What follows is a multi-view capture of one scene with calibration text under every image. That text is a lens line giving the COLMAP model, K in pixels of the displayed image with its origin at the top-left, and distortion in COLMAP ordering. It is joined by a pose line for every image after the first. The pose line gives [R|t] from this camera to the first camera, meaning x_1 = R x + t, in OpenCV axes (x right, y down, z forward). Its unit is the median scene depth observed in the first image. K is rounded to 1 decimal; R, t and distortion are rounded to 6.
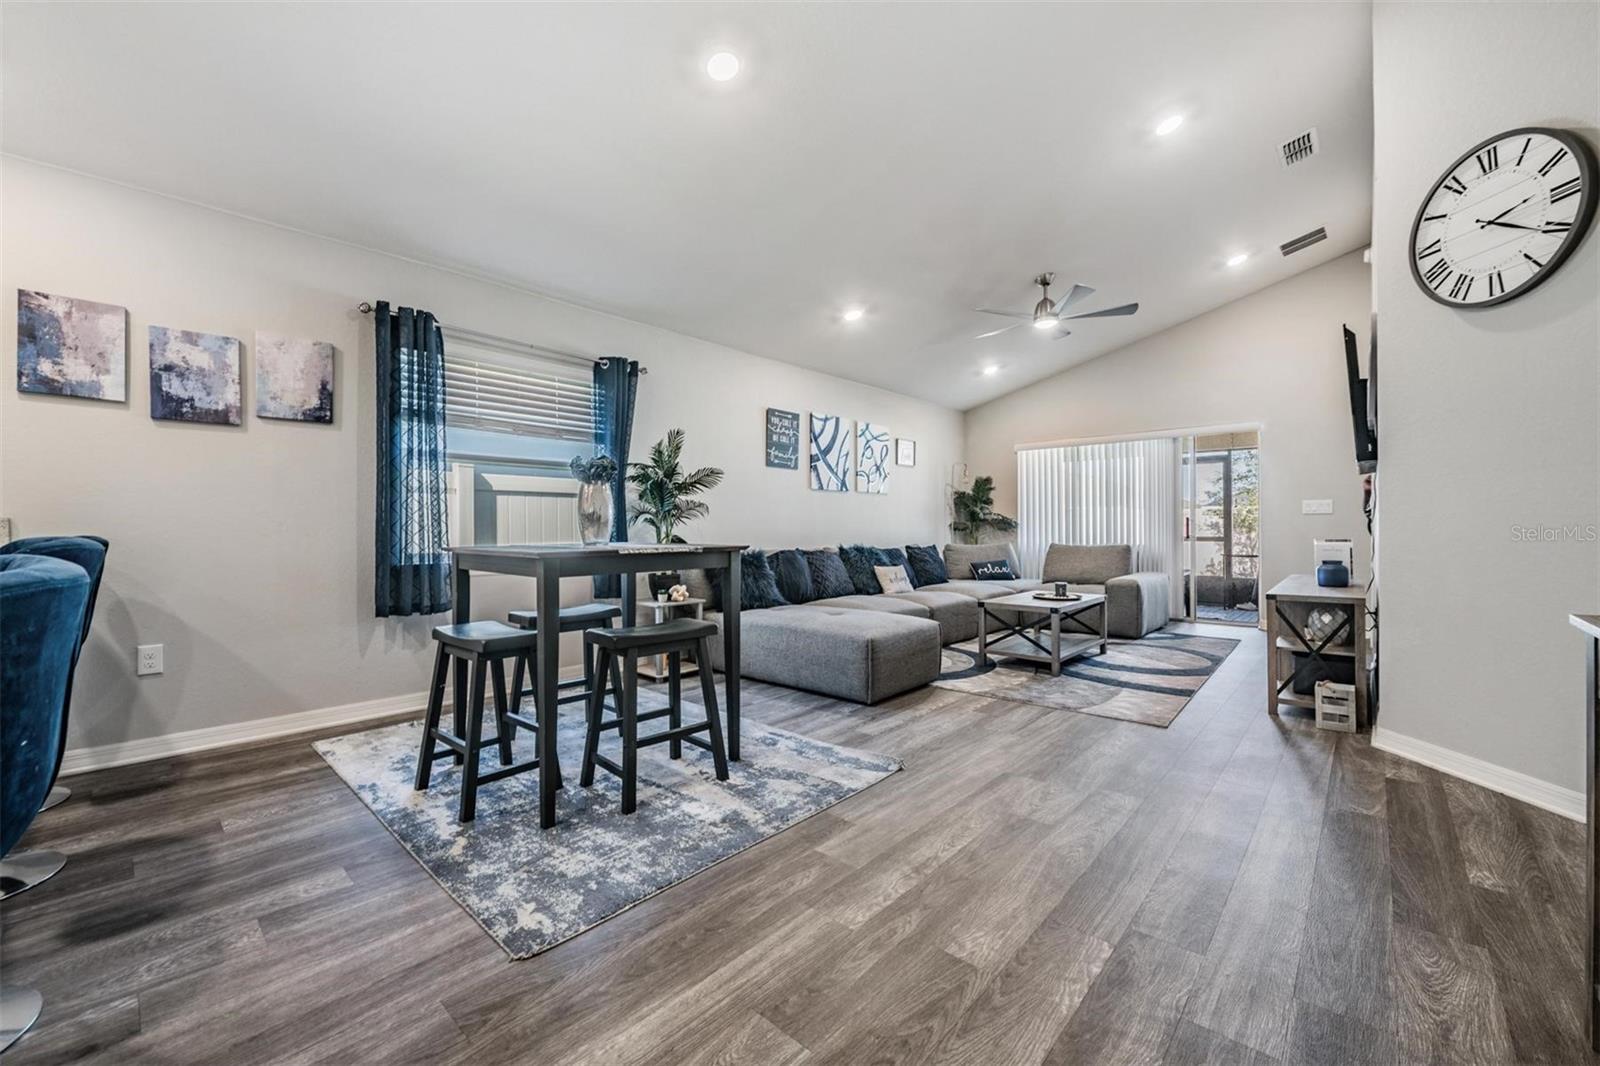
lens RADIAL K [[635.5, 0, 794.5], [0, 635.5, 536.9], [0, 0, 1]] dist [-0.016117, -0.001140]
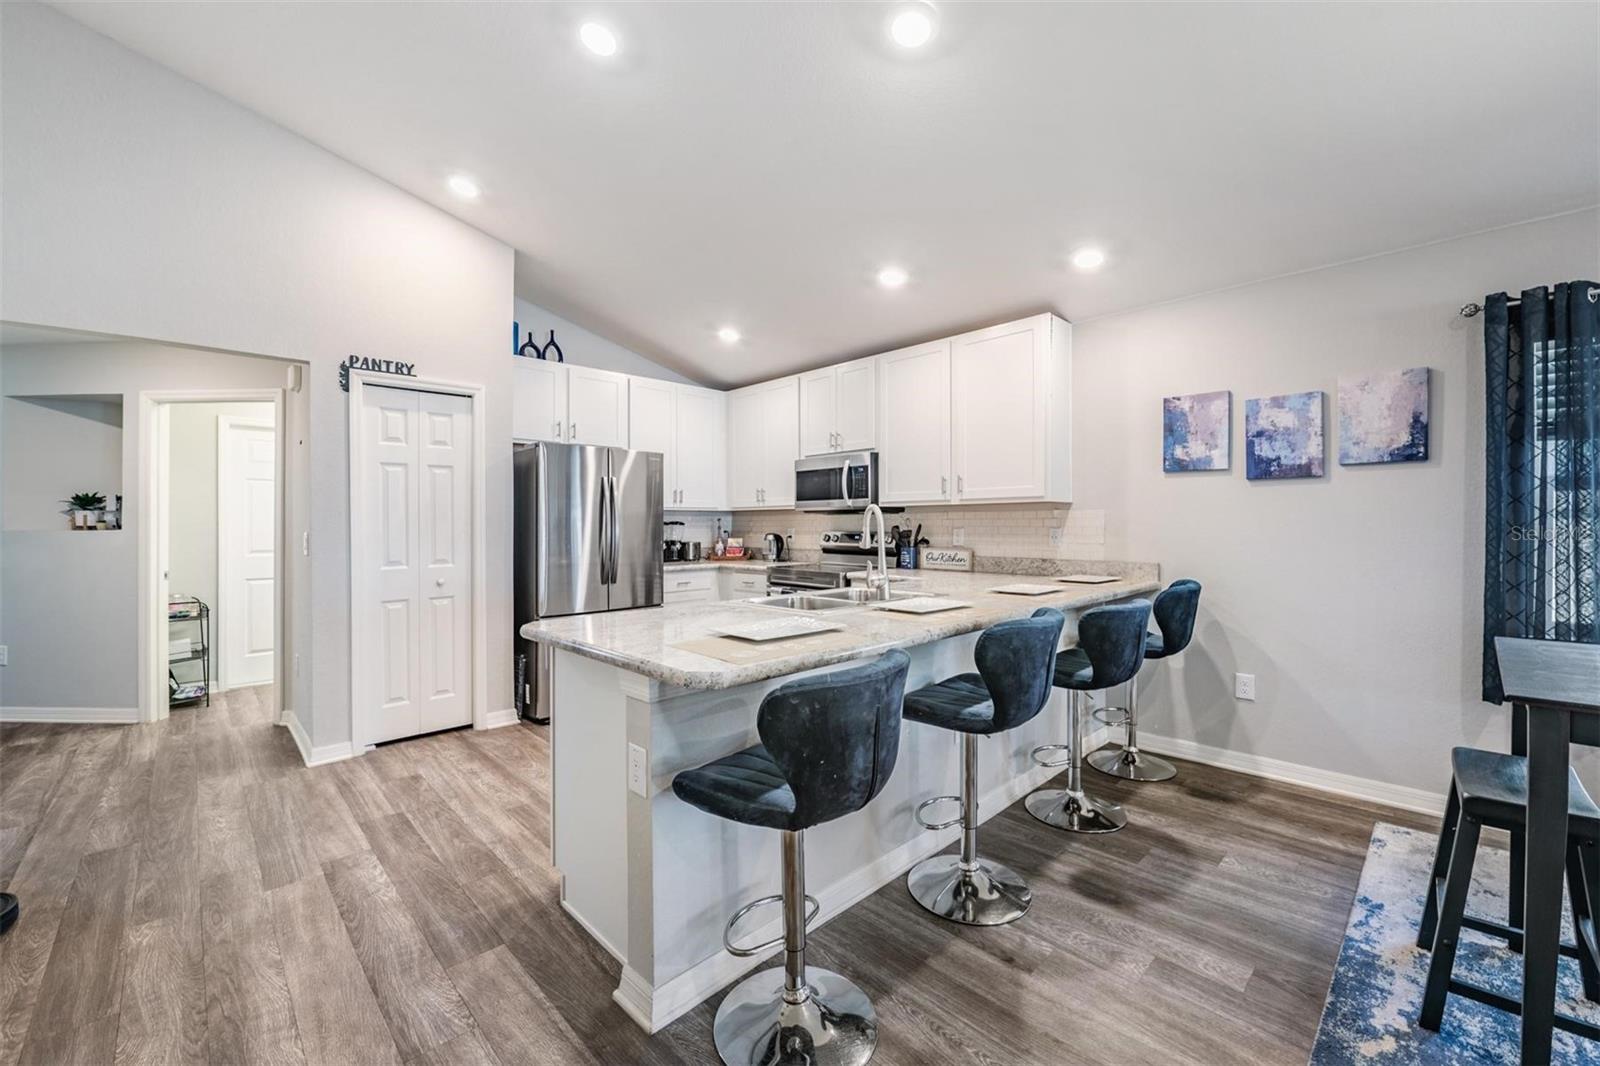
lens RADIAL K [[635.5, 0, 806.8], [0, 635.5, 529.1], [0, 0, 1]] dist [-0.016117, -0.001140]
pose [[-0.051143, 0.013016, -0.998607, 0.150004], [-0.008448, 0.999874, 0.013465, -0.088616], [0.998656, 0.009125, -0.051027, 0.199481]]
